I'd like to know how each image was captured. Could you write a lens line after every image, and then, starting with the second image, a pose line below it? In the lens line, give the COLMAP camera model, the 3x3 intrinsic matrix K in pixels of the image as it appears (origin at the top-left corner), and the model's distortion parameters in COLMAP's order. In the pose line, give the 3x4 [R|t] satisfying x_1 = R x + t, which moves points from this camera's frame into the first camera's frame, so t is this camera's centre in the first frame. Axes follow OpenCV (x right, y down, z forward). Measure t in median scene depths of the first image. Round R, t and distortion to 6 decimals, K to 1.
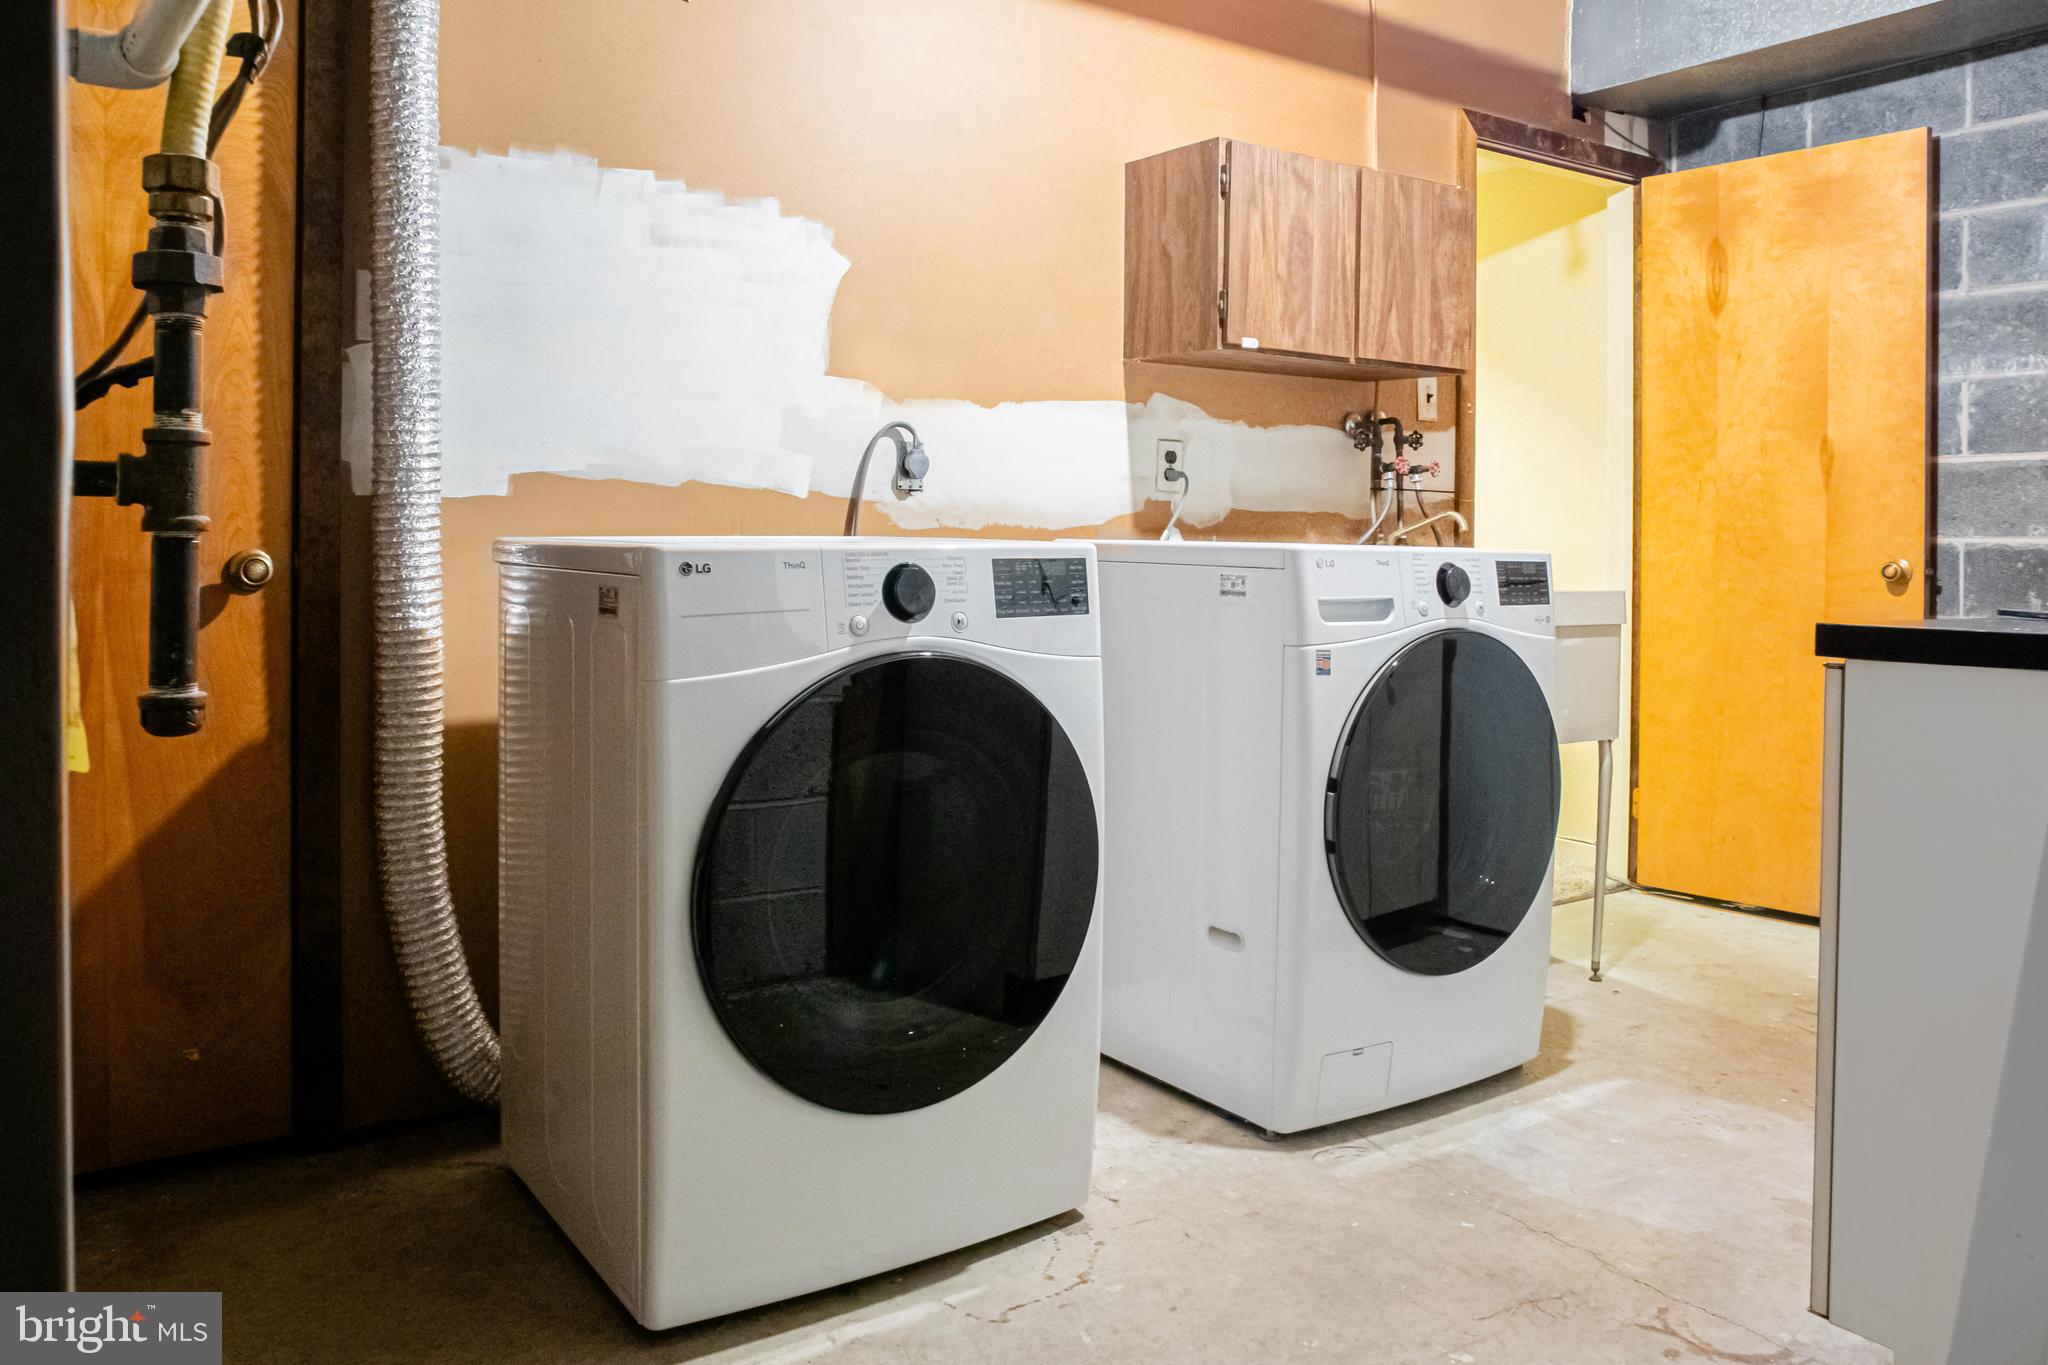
lens RADIAL K [[1533.3, 0, 1023.4], [0, 1533.3, 613.4], [0, 0, 1]] dist [-0.117607, 0.096689]
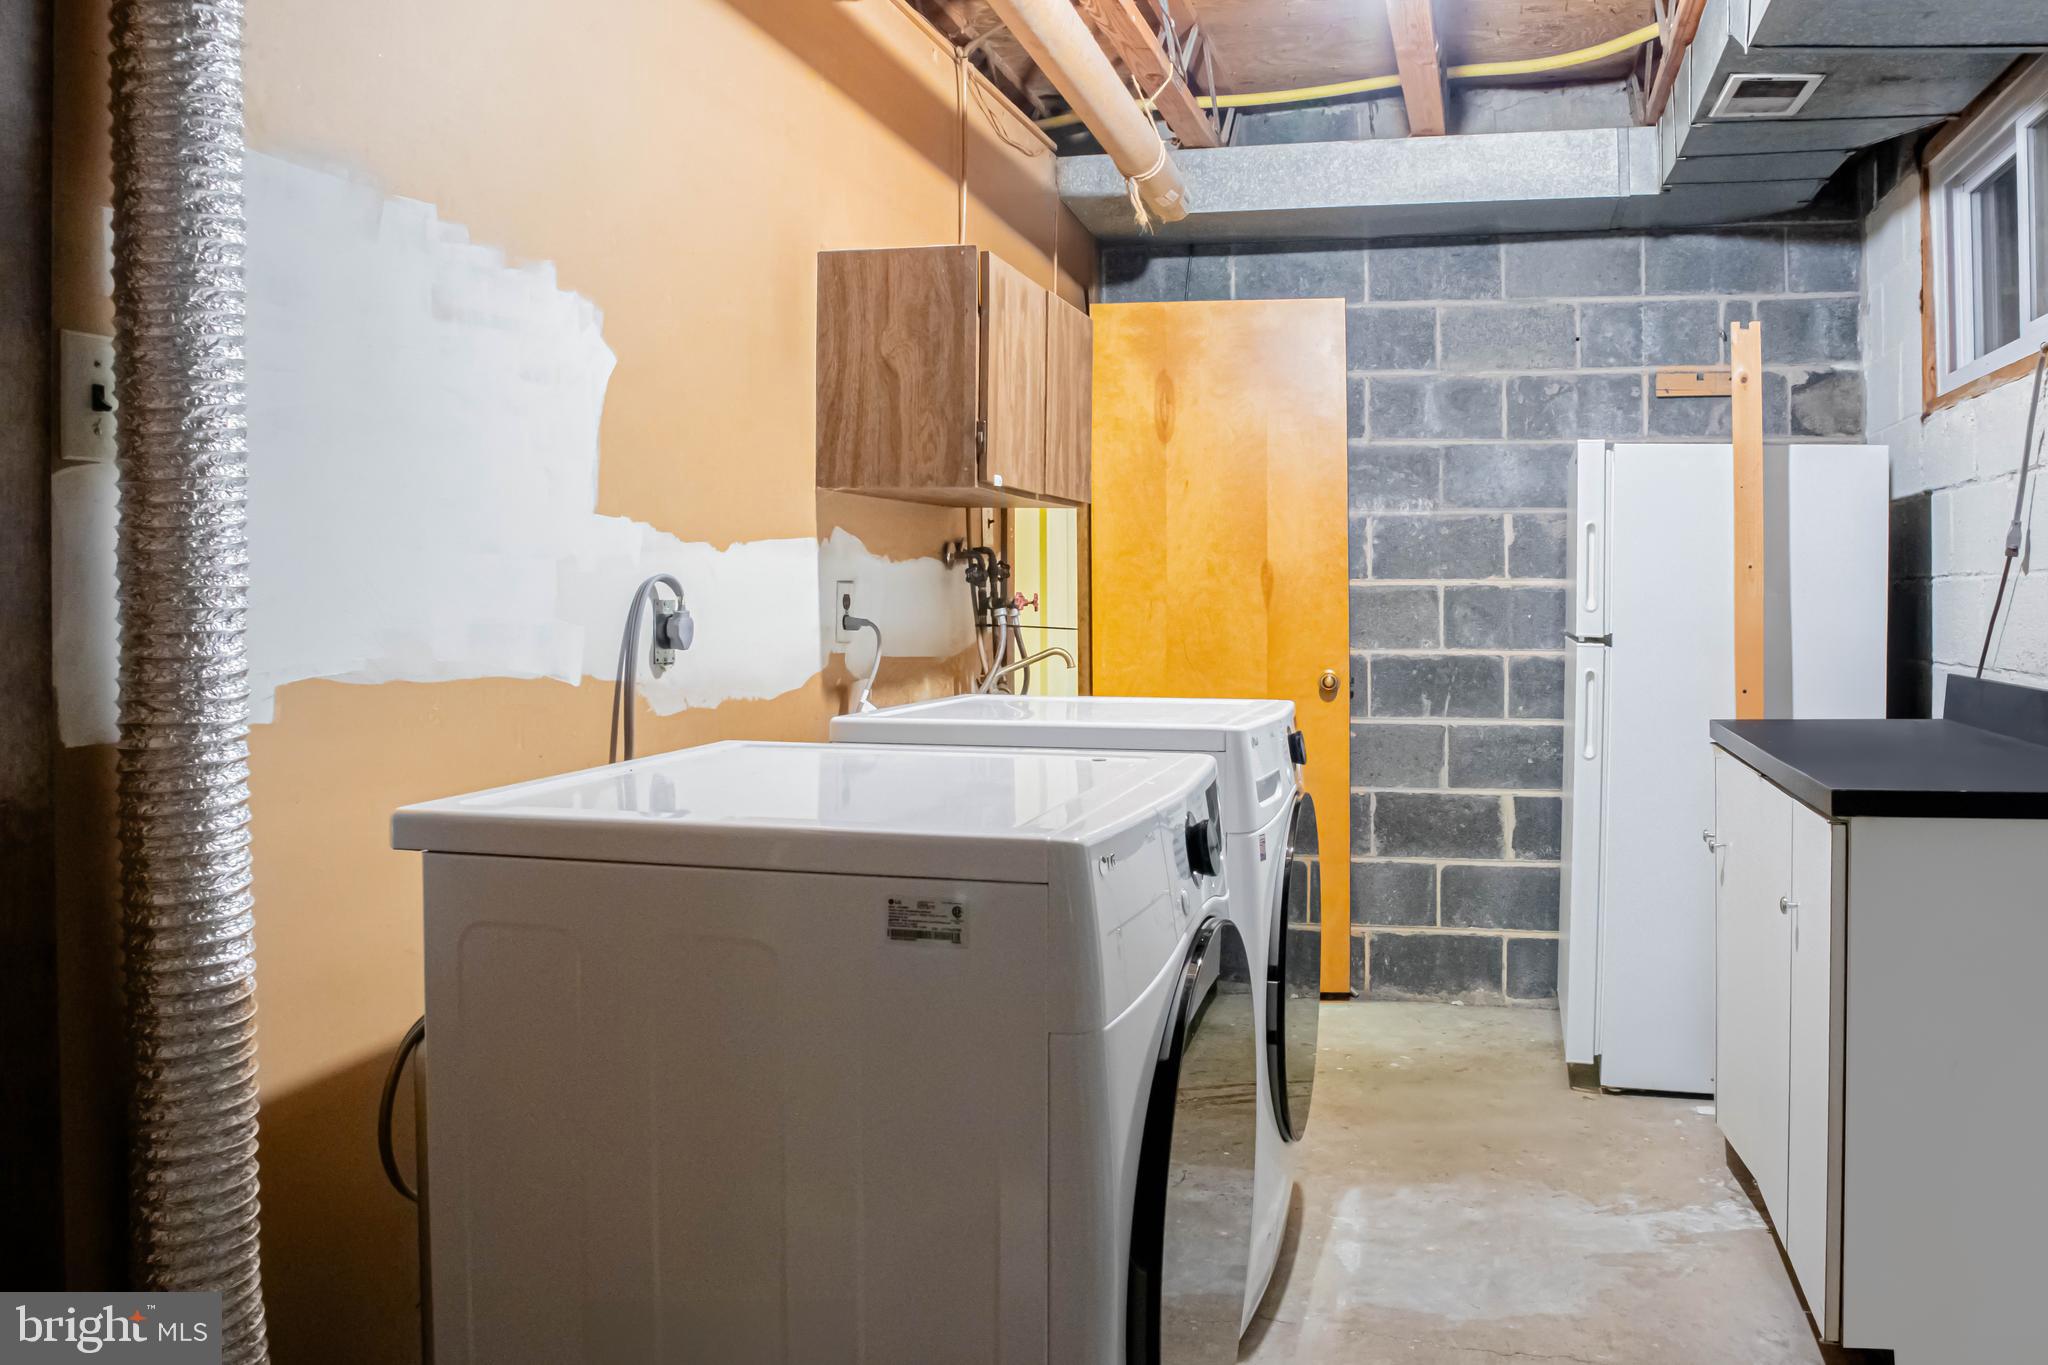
lens RADIAL K [[1606.8, 0, 1026.4], [0, 1606.8, 621.2], [0, 0, 1]] dist [-0.187350, 0.182996]
pose [[0.722834, -0.028570, 0.690431, -0.446268], [0.042135, 0.999108, -0.002769, -0.084656], [-0.689736, 0.031093, 0.723393, 0.288239]]
